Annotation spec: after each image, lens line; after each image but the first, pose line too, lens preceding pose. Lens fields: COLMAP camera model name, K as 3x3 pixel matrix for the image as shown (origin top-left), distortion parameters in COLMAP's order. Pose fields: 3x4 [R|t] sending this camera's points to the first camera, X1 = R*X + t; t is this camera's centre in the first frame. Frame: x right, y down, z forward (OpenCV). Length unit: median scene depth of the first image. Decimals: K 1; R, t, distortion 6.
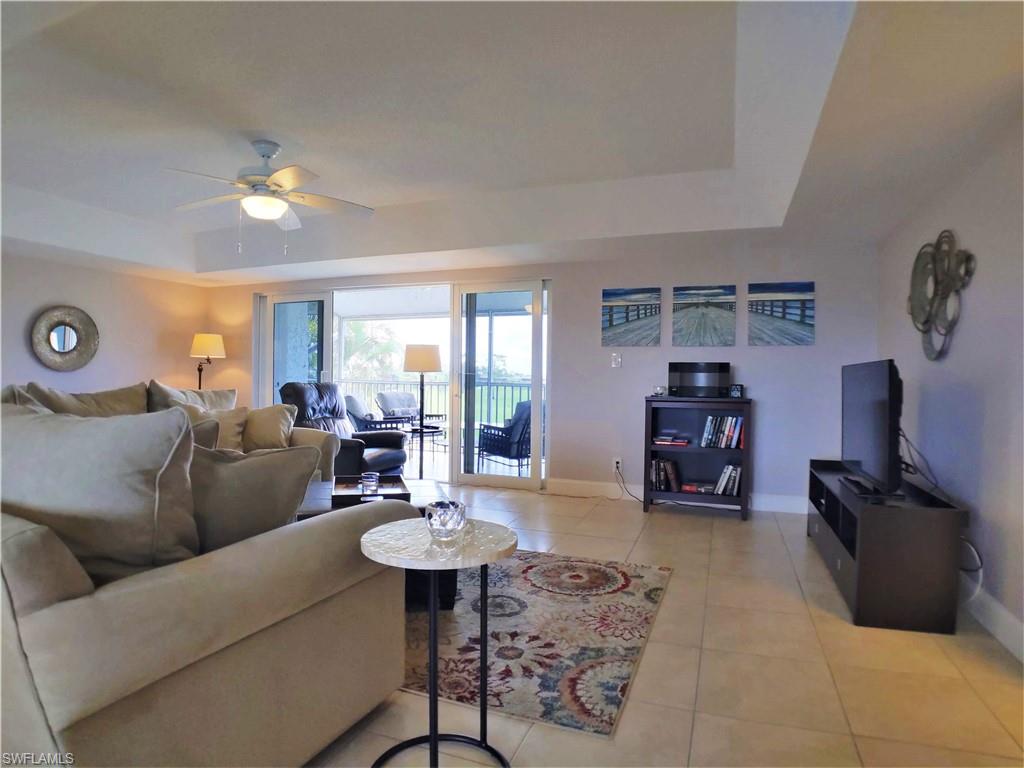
lens RADIAL K [[561.0, 0, 508.9], [0, 561.0, 381.9], [0, 0, 1]] dist [-0.080496, -0.003221]
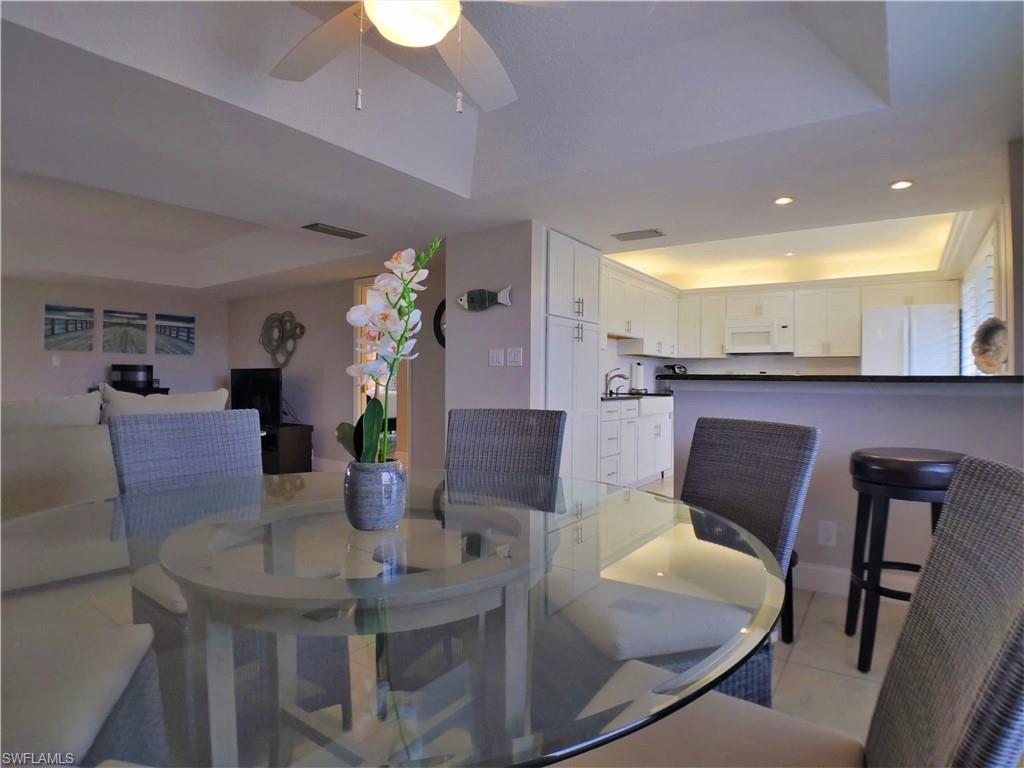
lens RADIAL K [[561.0, 0, 508.9], [0, 561.0, 381.9], [0, 0, 1]] dist [-0.080496, -0.003221]
pose [[0.253339, -0.015298, 0.967256, -0.767802], [0.000055, 0.999875, 0.015800, -0.011148], [-0.967377, -0.003949, 0.253309, -0.333947]]
